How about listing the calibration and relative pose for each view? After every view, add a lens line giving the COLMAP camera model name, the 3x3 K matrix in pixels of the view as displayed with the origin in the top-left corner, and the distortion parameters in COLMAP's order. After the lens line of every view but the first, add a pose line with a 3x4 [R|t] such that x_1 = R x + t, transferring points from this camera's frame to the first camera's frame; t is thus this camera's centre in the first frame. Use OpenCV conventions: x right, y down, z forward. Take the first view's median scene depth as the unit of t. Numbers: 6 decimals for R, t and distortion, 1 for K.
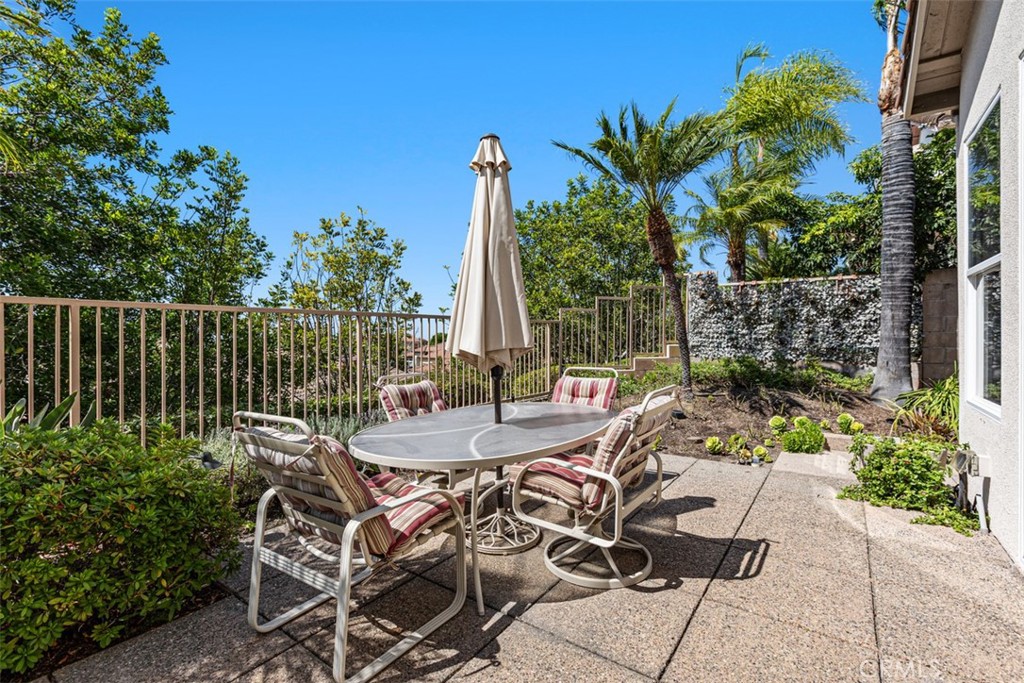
lens RADIAL K [[459.3, 0, 515.6], [0, 459.3, 338.6], [0, 0, 1]] dist [-0.000740, -0.001382]
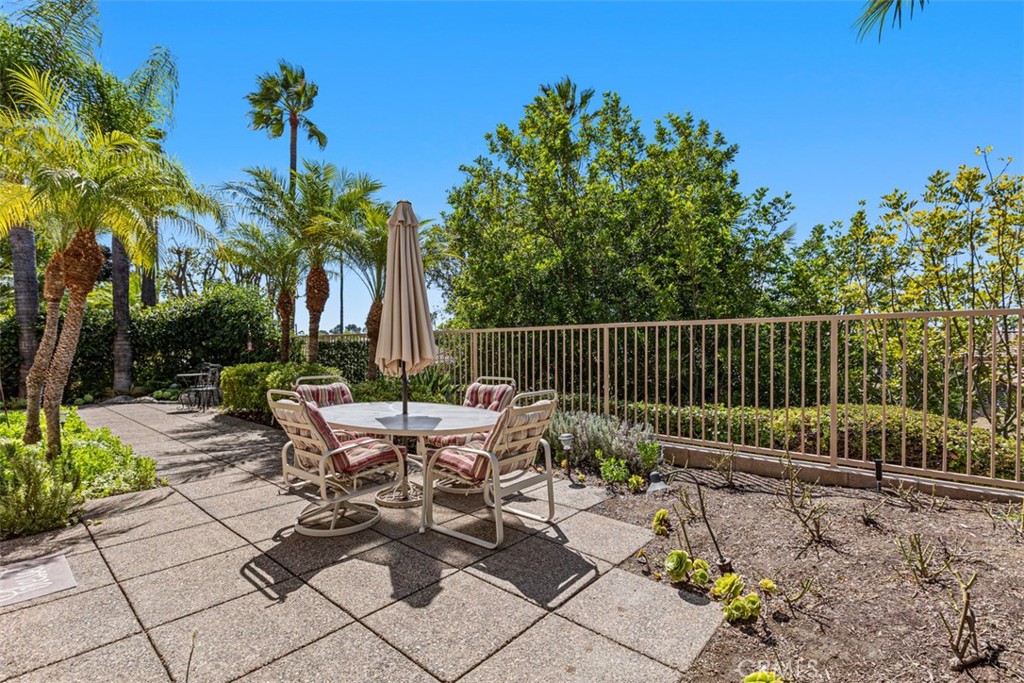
lens RADIAL K [[459.3, 0, 515.8], [0, 459.3, 344.9], [0, 0, 1]] dist [-0.000740, -0.001382]
pose [[-0.090897, 0.002010, -0.995858, 1.395504], [-0.002025, 0.999996, 0.002203, -0.024027], [0.995858, 0.002217, -0.090892, 1.573540]]
